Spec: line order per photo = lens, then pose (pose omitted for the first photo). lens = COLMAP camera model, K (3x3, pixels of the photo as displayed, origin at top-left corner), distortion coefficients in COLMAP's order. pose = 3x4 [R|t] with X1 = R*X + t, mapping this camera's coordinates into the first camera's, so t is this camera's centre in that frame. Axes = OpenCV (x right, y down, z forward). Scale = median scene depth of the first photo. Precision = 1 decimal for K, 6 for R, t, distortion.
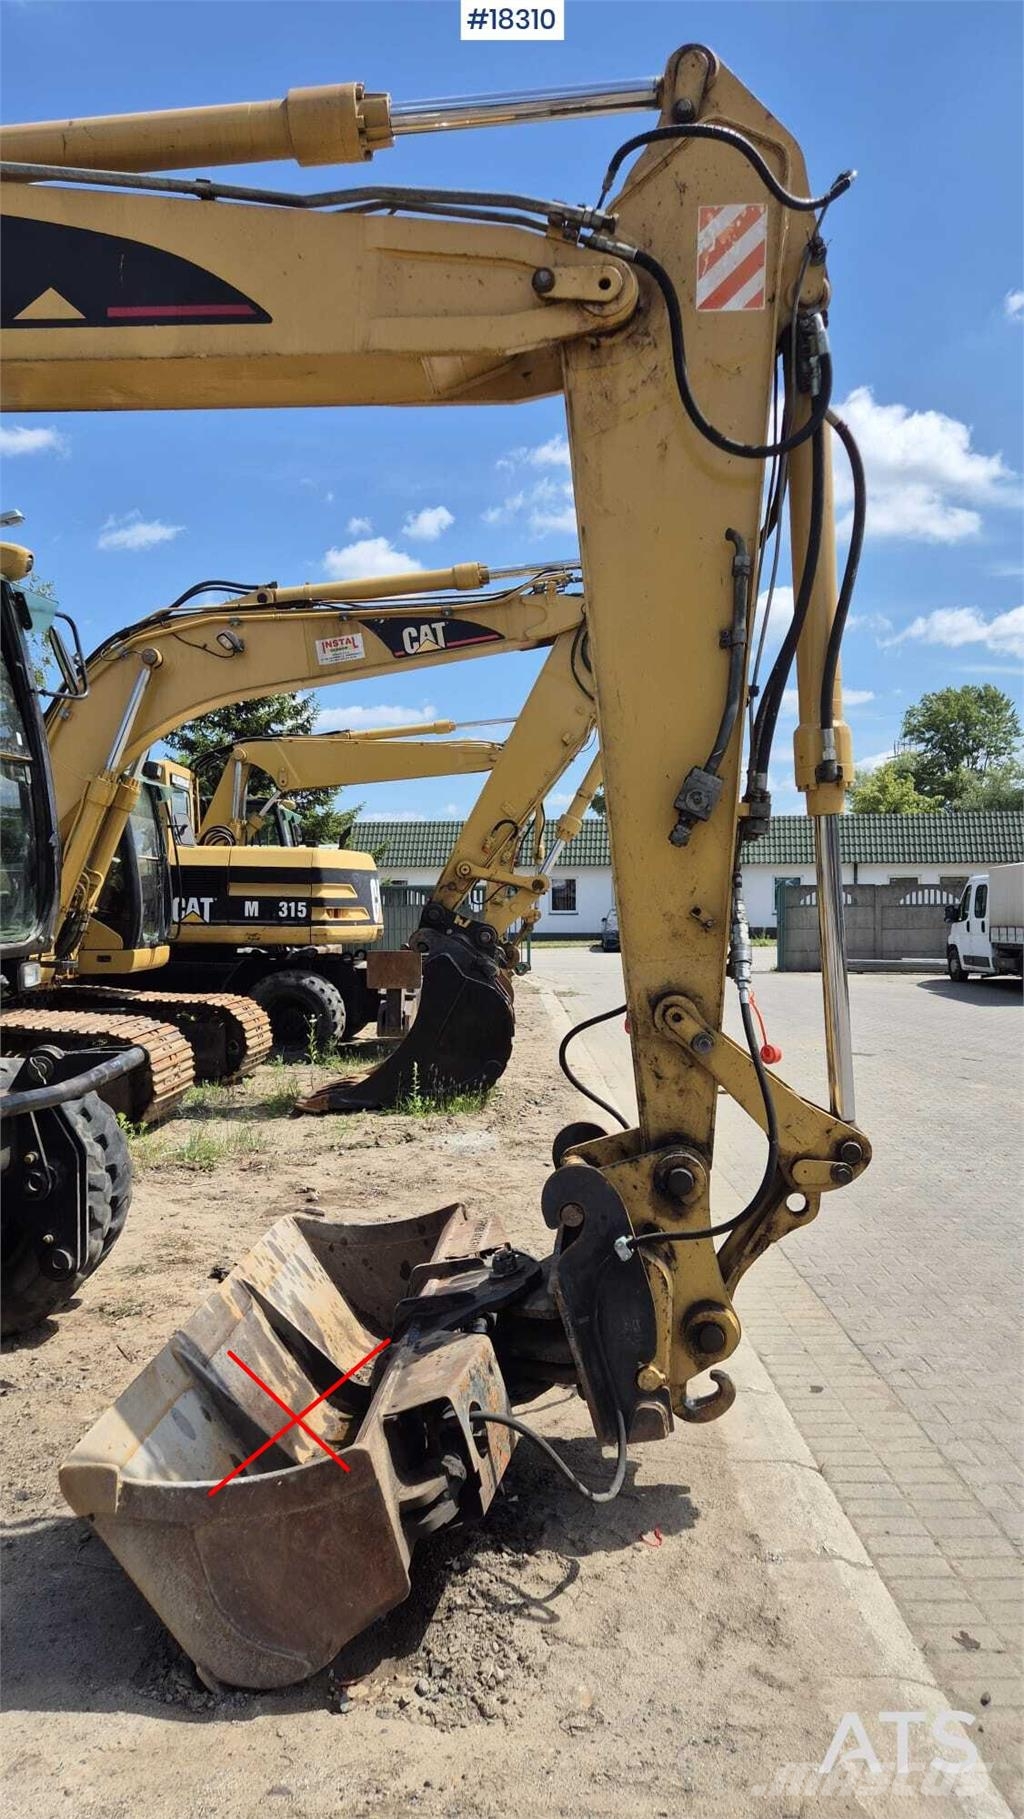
lens RADIAL K [[1213.2, 0, 510.7], [0, 1213.2, 908.6], [0, 0, 1]] dist [0.073293, -0.060630]
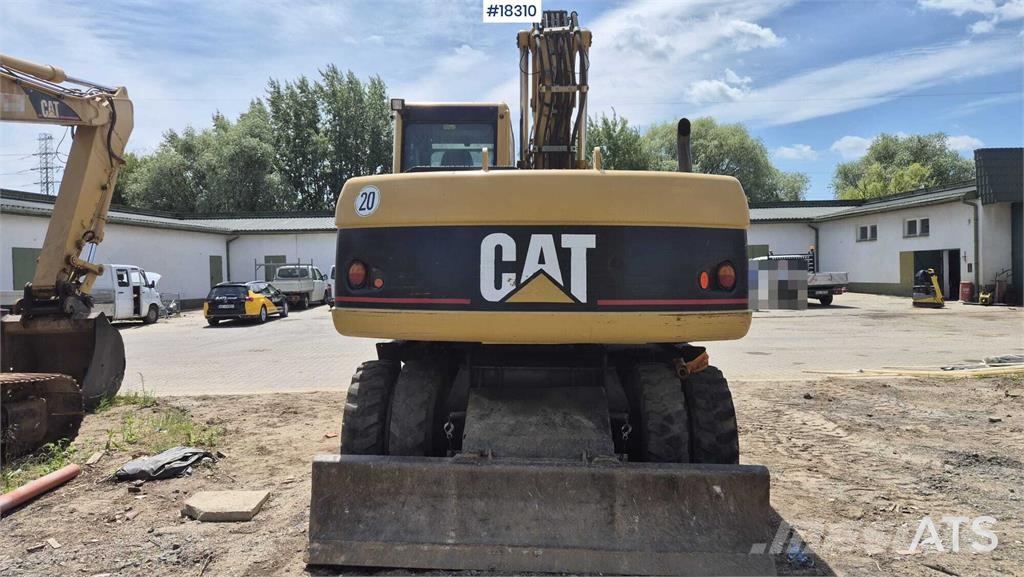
lens RADIAL K [[703.8, 0, 505.7], [0, 703.8, 277.6], [0, 0, 1]] dist [-0.038157, -0.004634]
pose [[-0.051164, -0.003803, 0.998683, -2.707940], [0.027063, 0.999620, 0.005193, 0.002904], [-0.998323, 0.027293, -0.051042, 1.333343]]
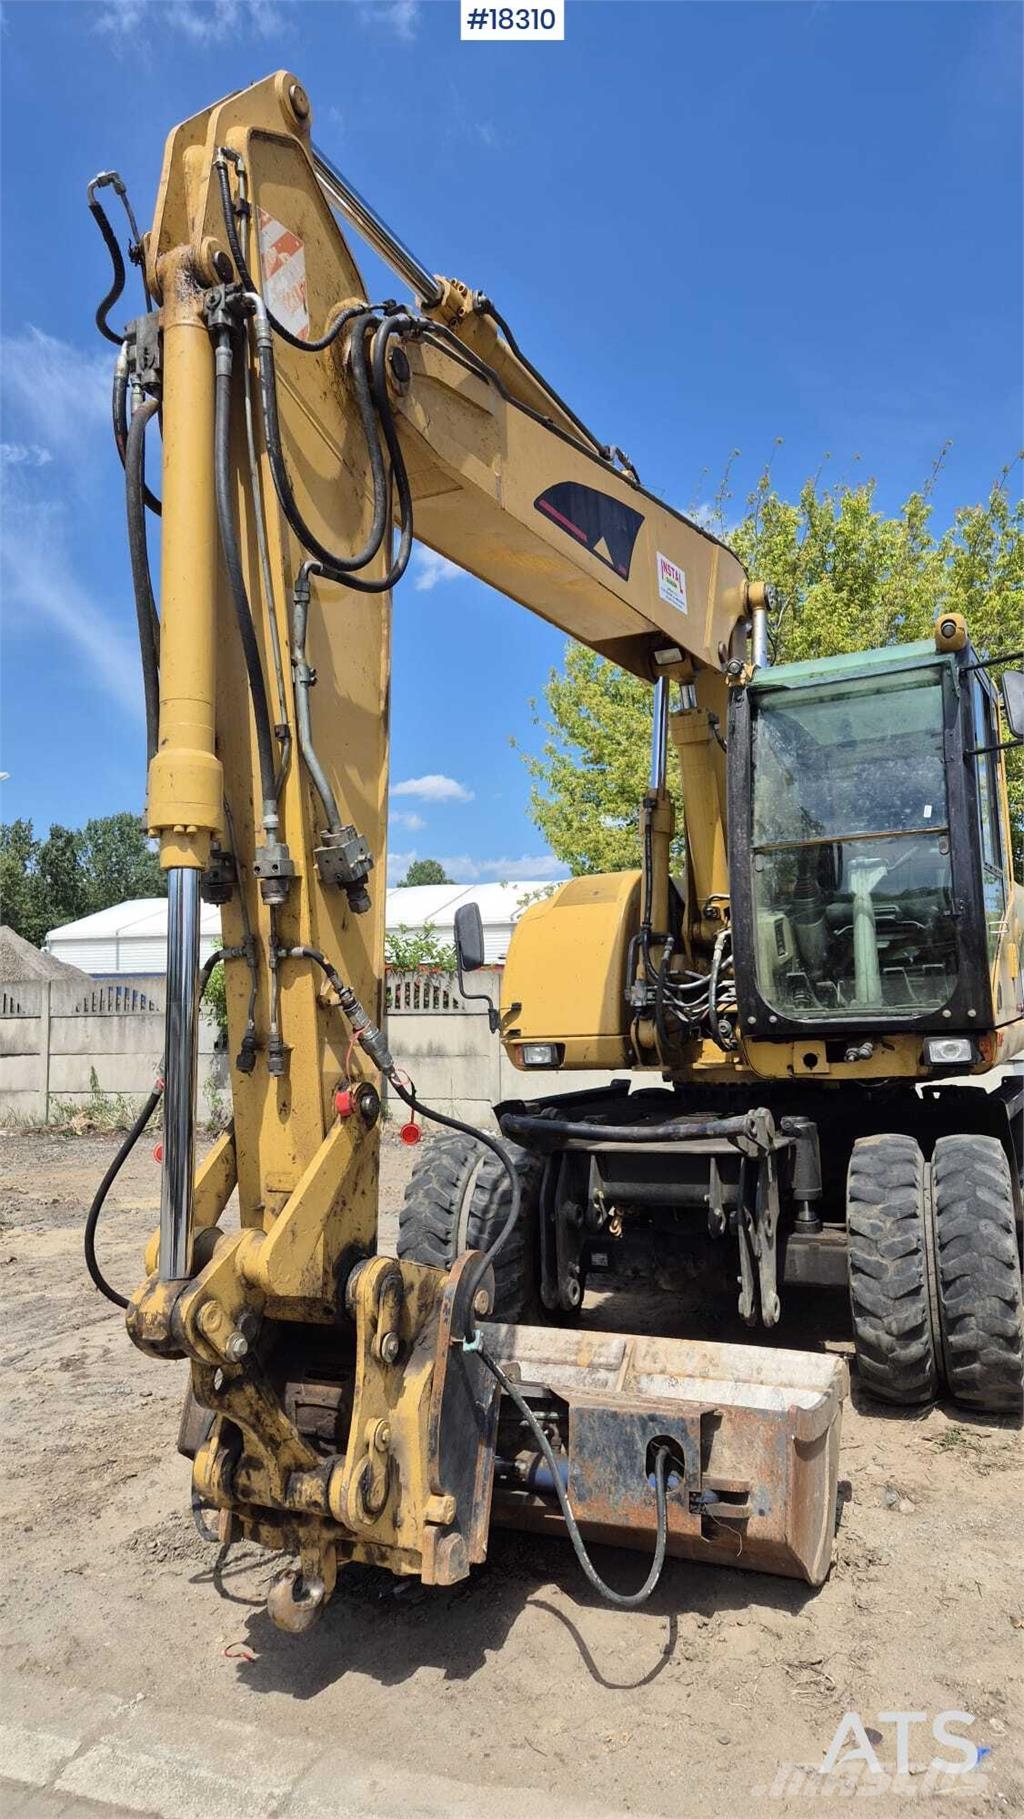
lens RADIAL K [[1213.2, 0, 522.9], [0, 1213.2, 905.2], [0, 0, 1]] dist [0.073293, -0.060630]
pose [[-0.369224, -0.058794, -0.927479, 0.904813], [0.014637, 0.997505, -0.069060, 0.002467], [0.929225, -0.039074, -0.367443, 1.490993]]
